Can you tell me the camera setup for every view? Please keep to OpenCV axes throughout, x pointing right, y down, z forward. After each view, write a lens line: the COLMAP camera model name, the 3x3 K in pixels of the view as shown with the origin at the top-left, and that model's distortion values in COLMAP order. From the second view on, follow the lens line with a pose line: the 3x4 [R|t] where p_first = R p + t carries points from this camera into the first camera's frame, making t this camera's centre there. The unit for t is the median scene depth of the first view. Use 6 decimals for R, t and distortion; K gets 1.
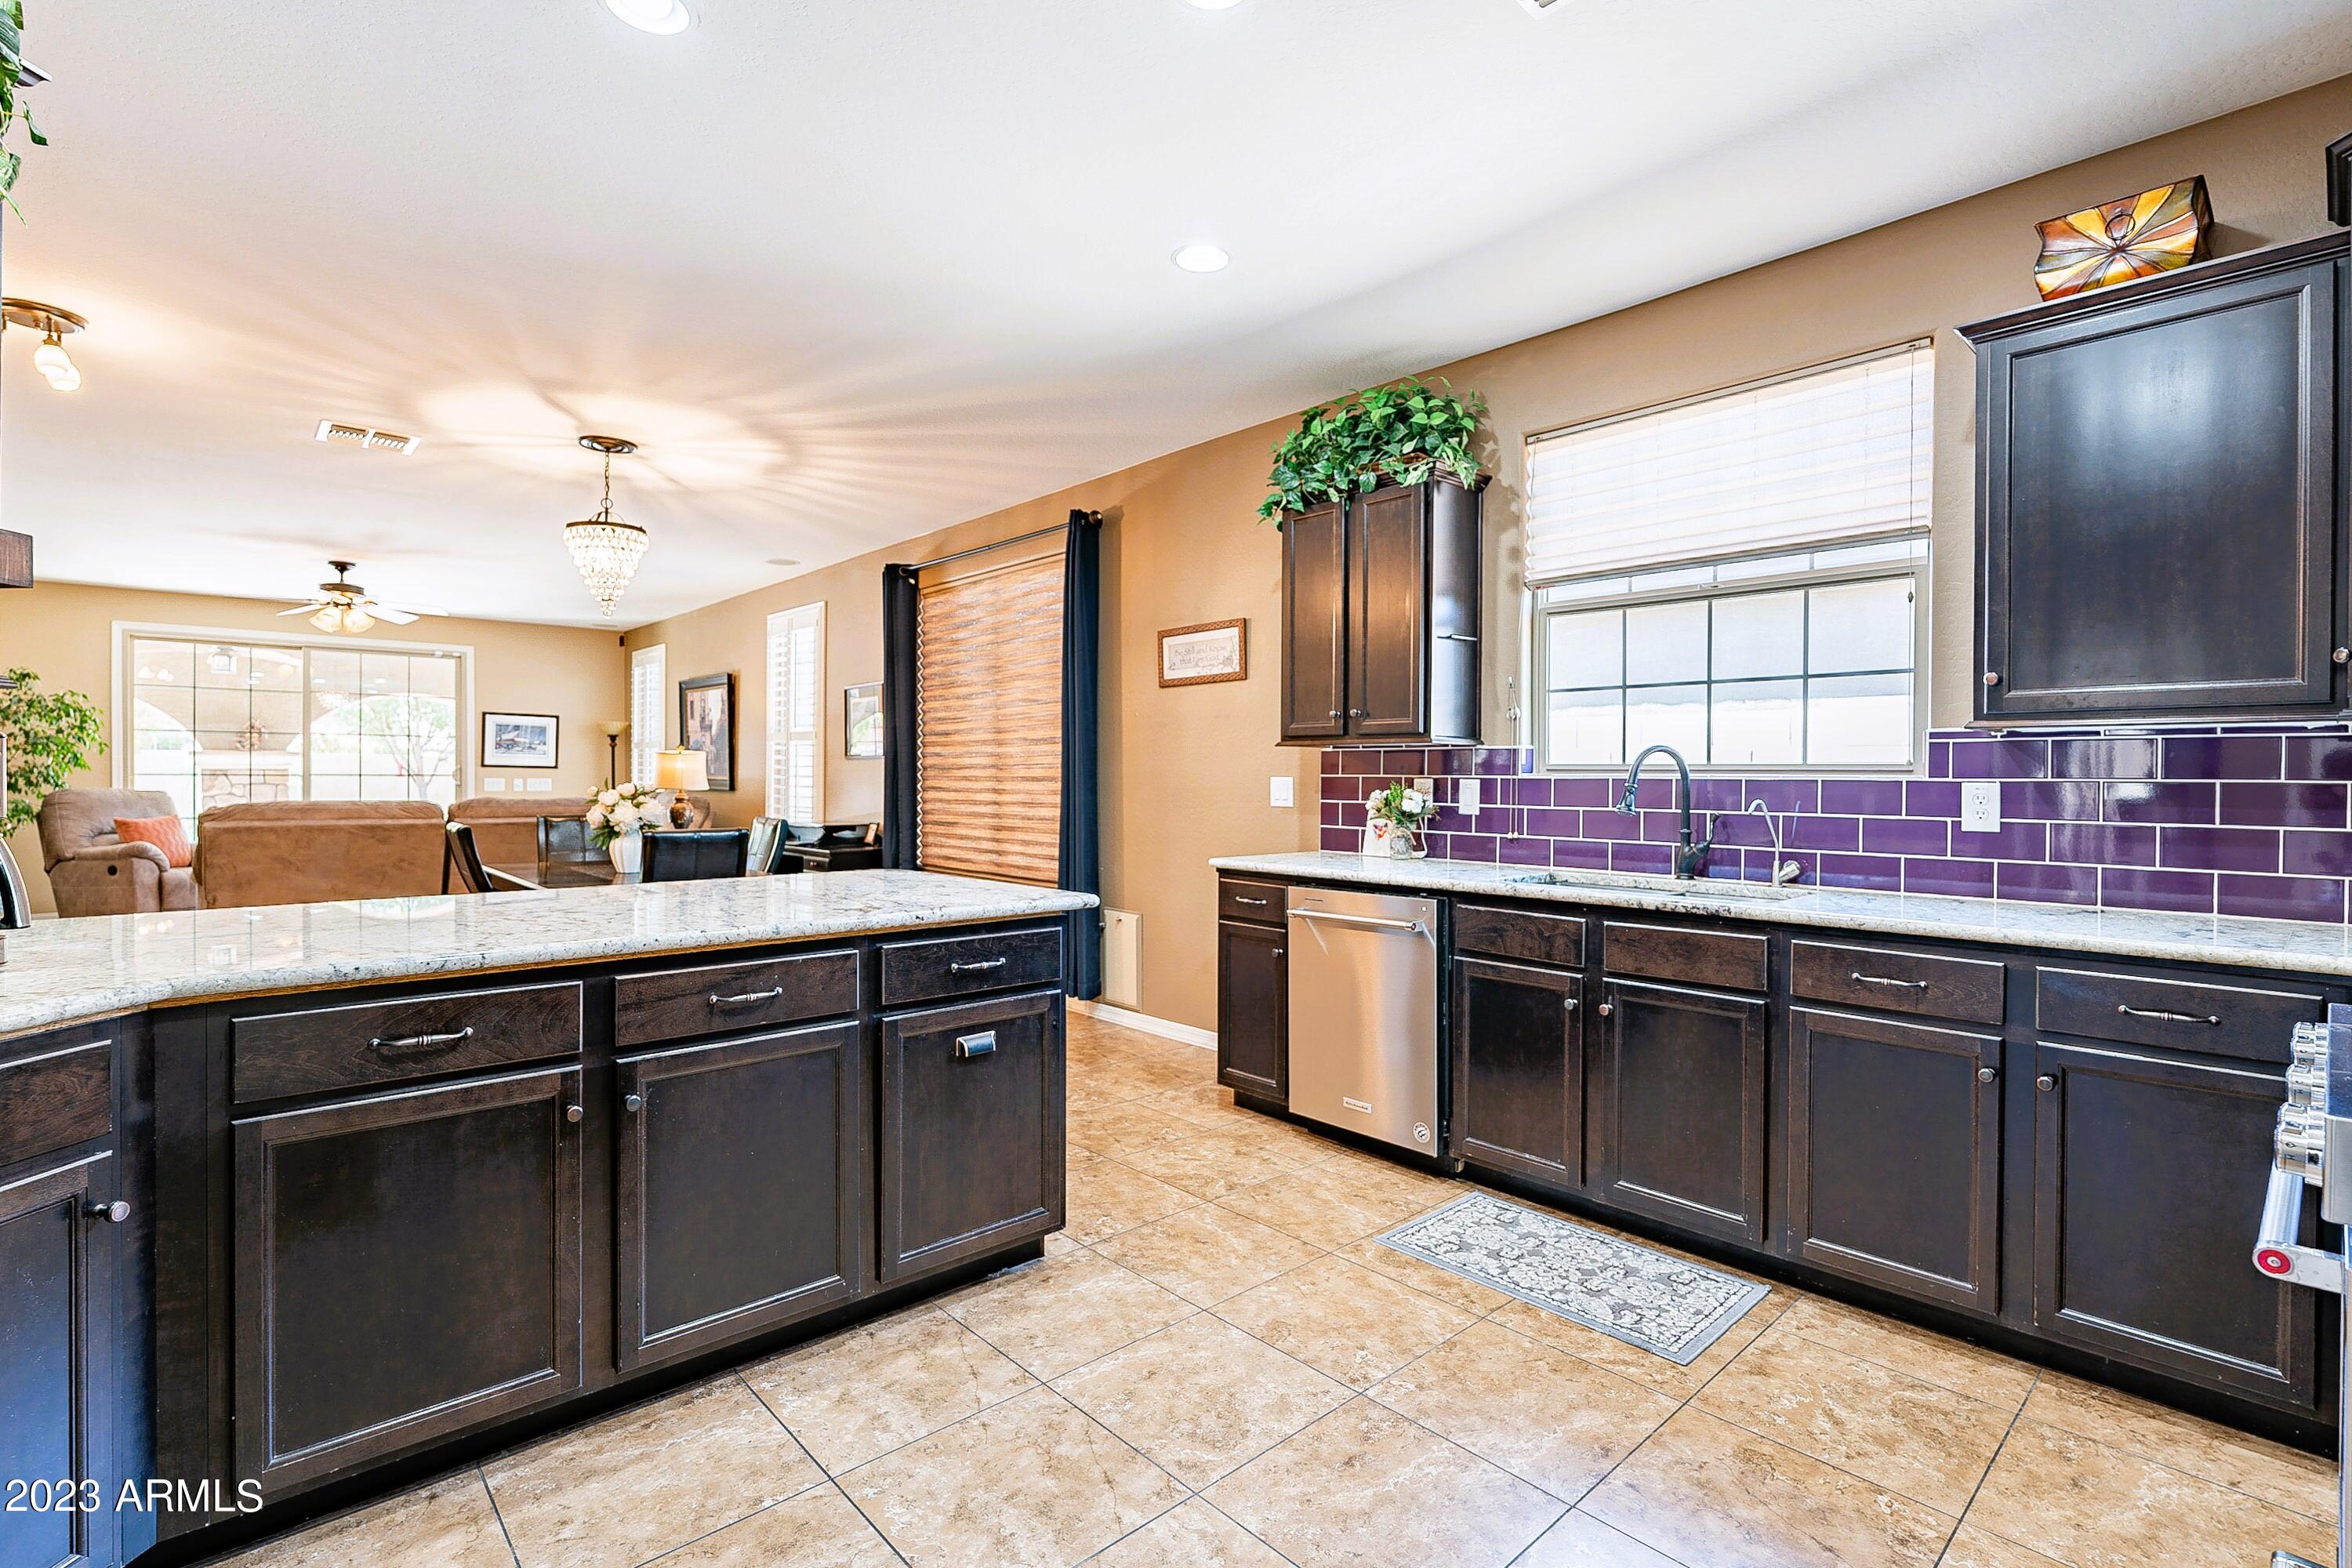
lens RADIAL K [[1086.2, 0, 1173.2], [0, 1086.2, 788.1], [0, 0, 1]] dist [-0.000819, -0.000327]
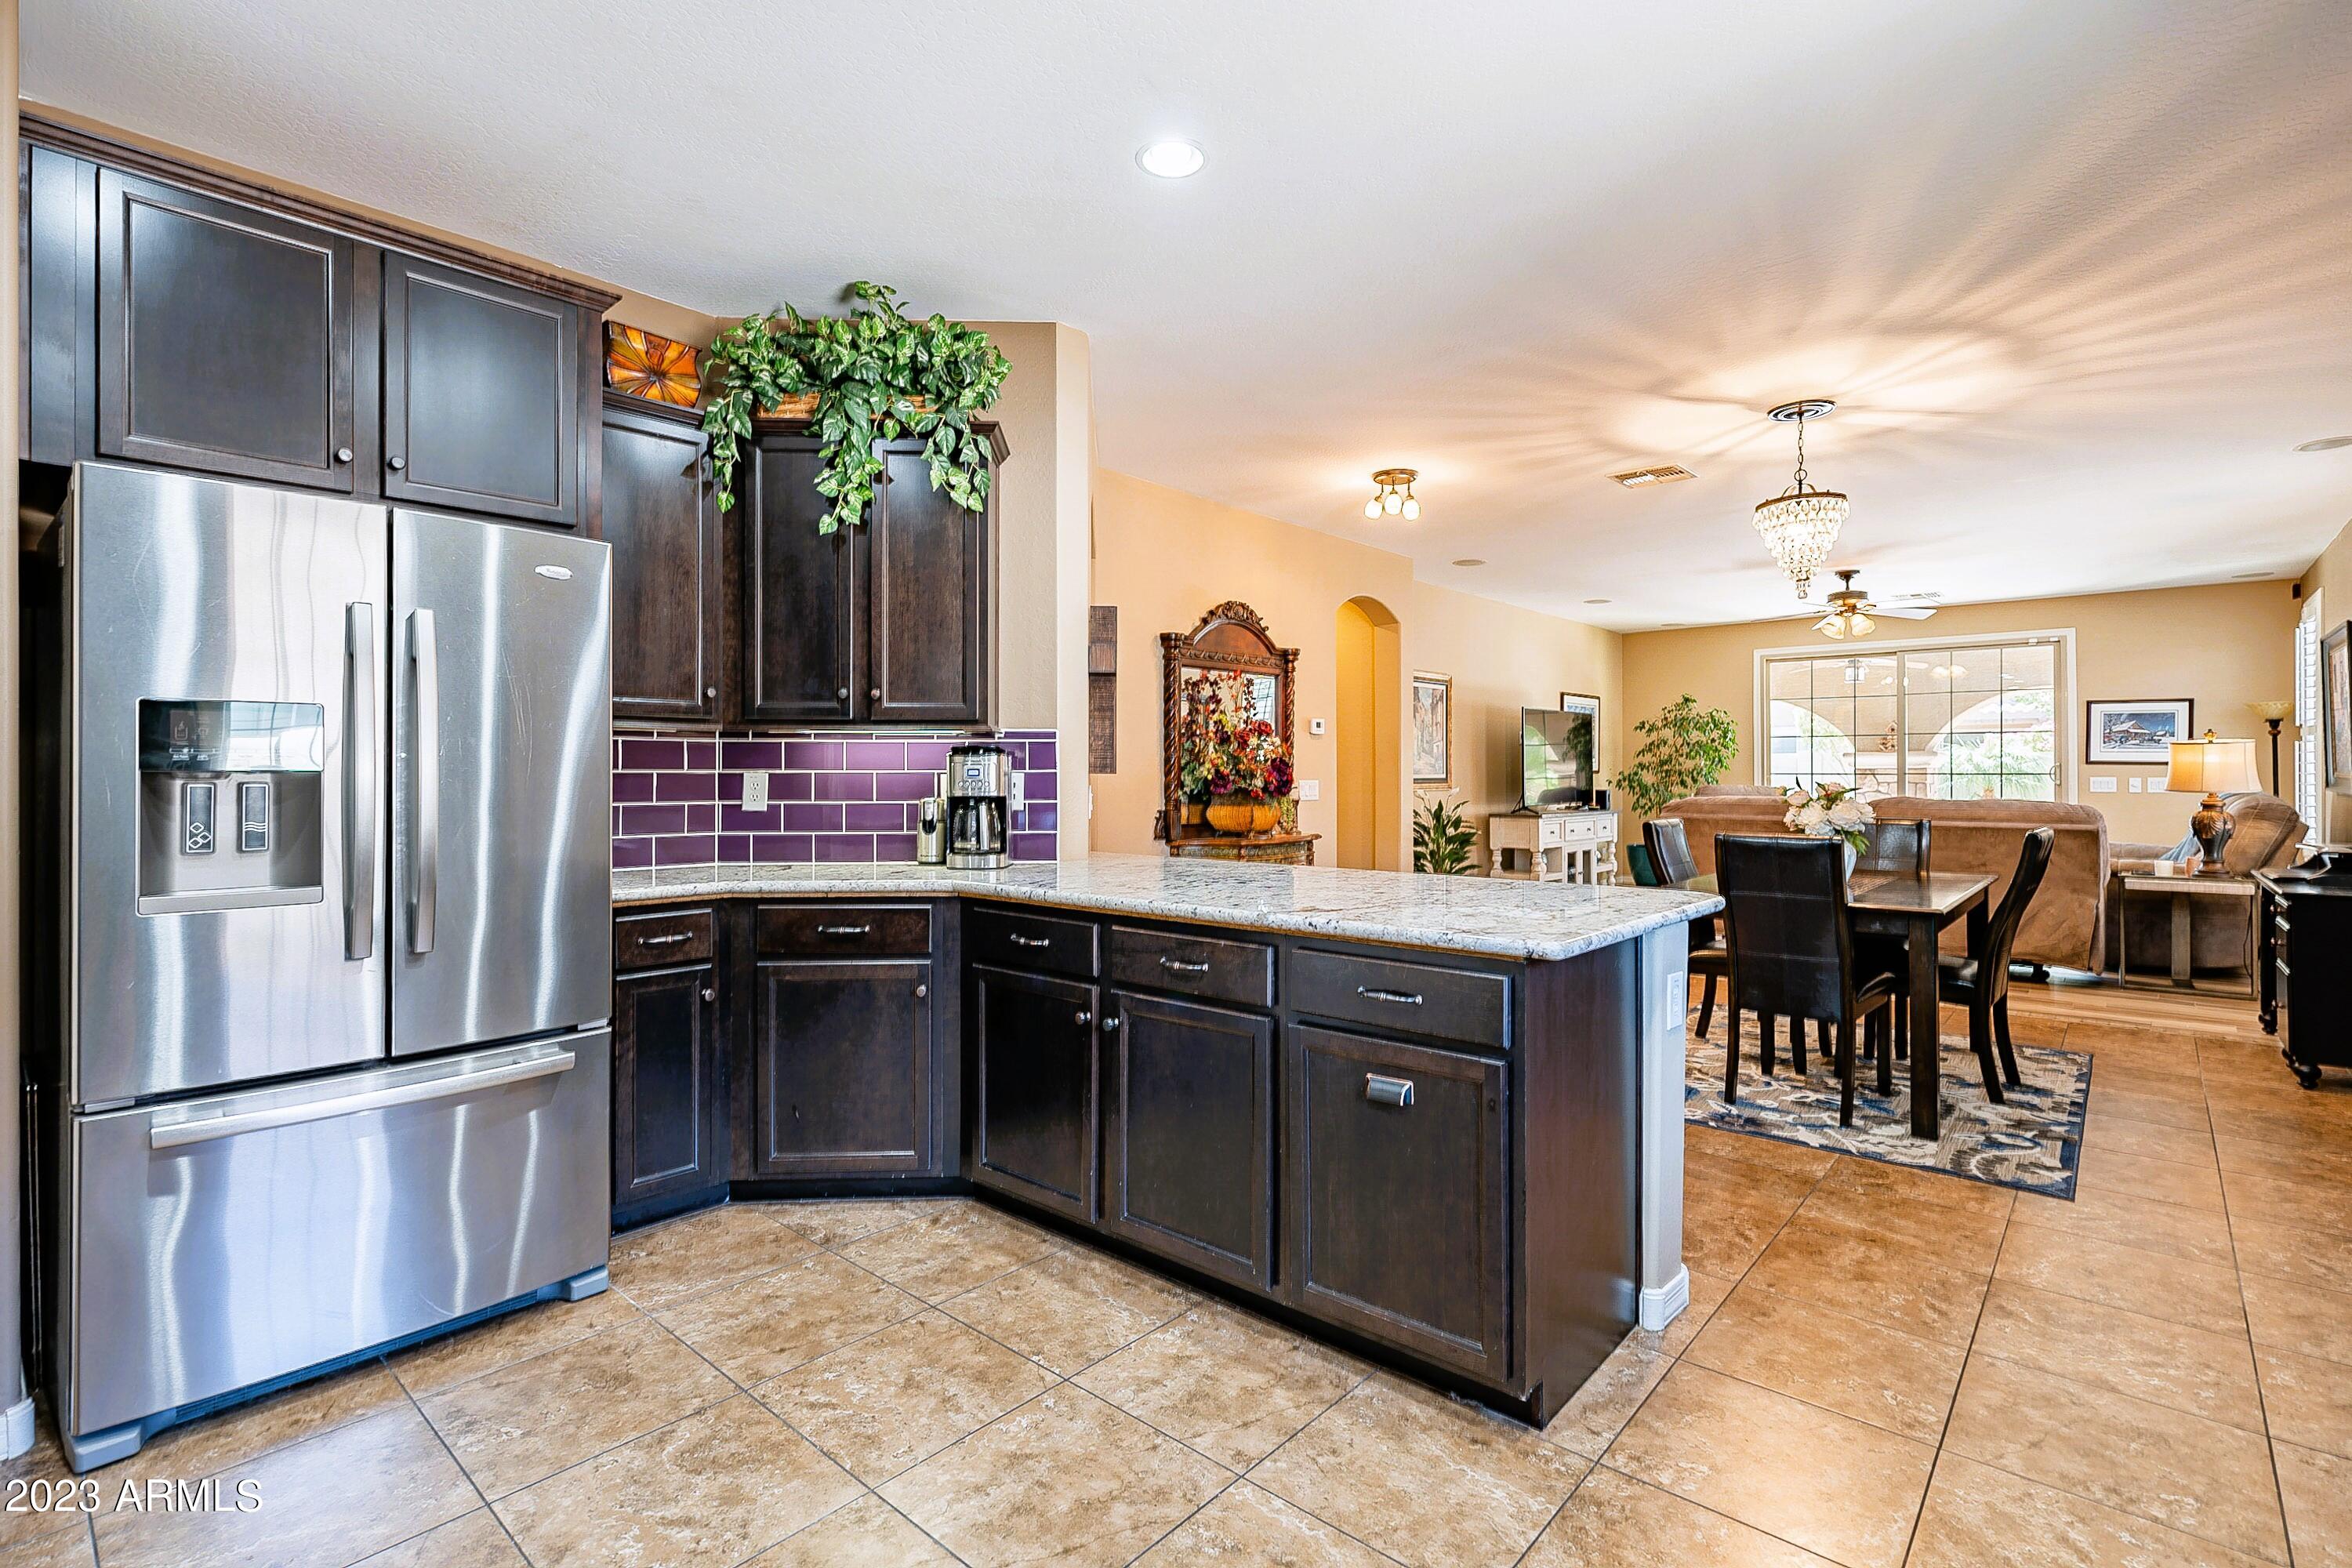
lens RADIAL K [[1086.2, 0, 1173.2], [0, 1086.2, 772.2], [0, 0, 1]] dist [-0.000819, -0.000327]
pose [[0.102417, -0.004986, -0.994729, 0.374459], [-0.008926, 0.999943, -0.005931, -0.002478], [0.994701, 0.009486, 0.102367, 0.434571]]
